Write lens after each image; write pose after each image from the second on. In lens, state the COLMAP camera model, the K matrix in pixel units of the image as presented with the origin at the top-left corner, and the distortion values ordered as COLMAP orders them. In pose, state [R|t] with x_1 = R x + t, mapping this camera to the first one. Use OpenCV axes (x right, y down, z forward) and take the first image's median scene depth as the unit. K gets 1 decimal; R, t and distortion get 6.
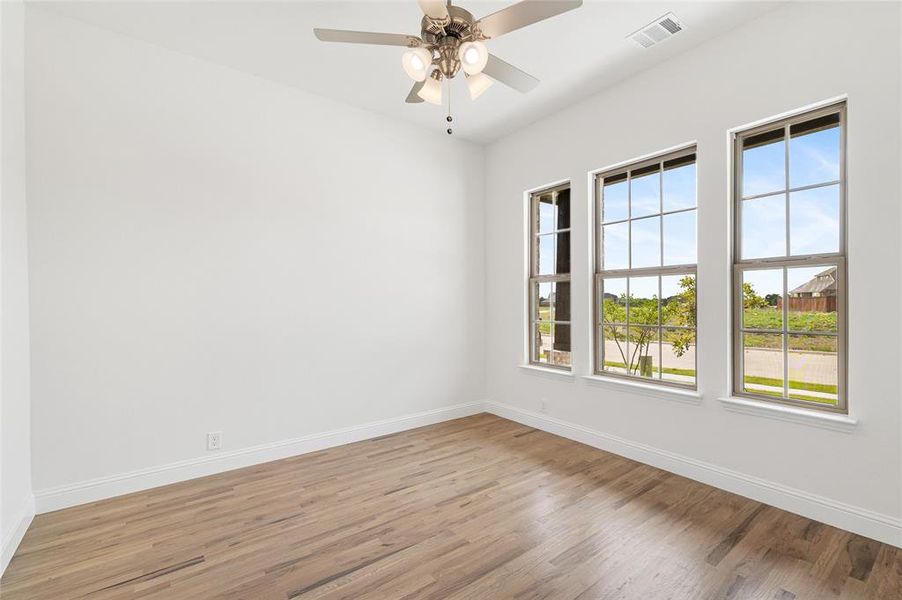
lens RADIAL K [[415.6, 0, 459.0], [0, 415.6, 300.9], [0, 0, 1]] dist [0.024034, 0.000318]
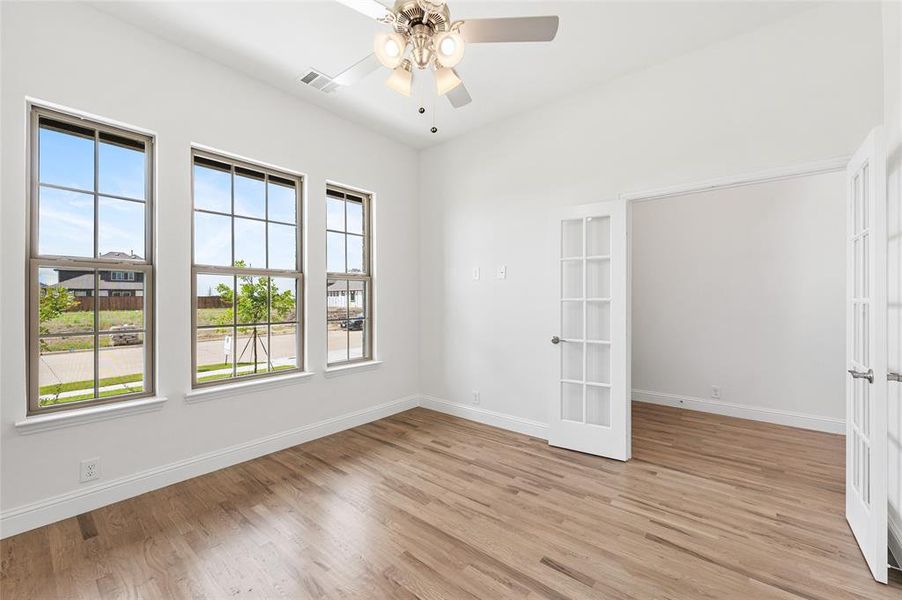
lens RADIAL K [[369.5, 0, 453.3], [0, 369.5, 301.2], [0, 0, 1]] dist [-0.000268, 0.000537]
pose [[-0.239863, 0.001437, 0.970806, -0.532145], [0.002937, 0.999995, -0.000755, 0.003451], [-0.970802, 0.002670, -0.239867, 0.710282]]
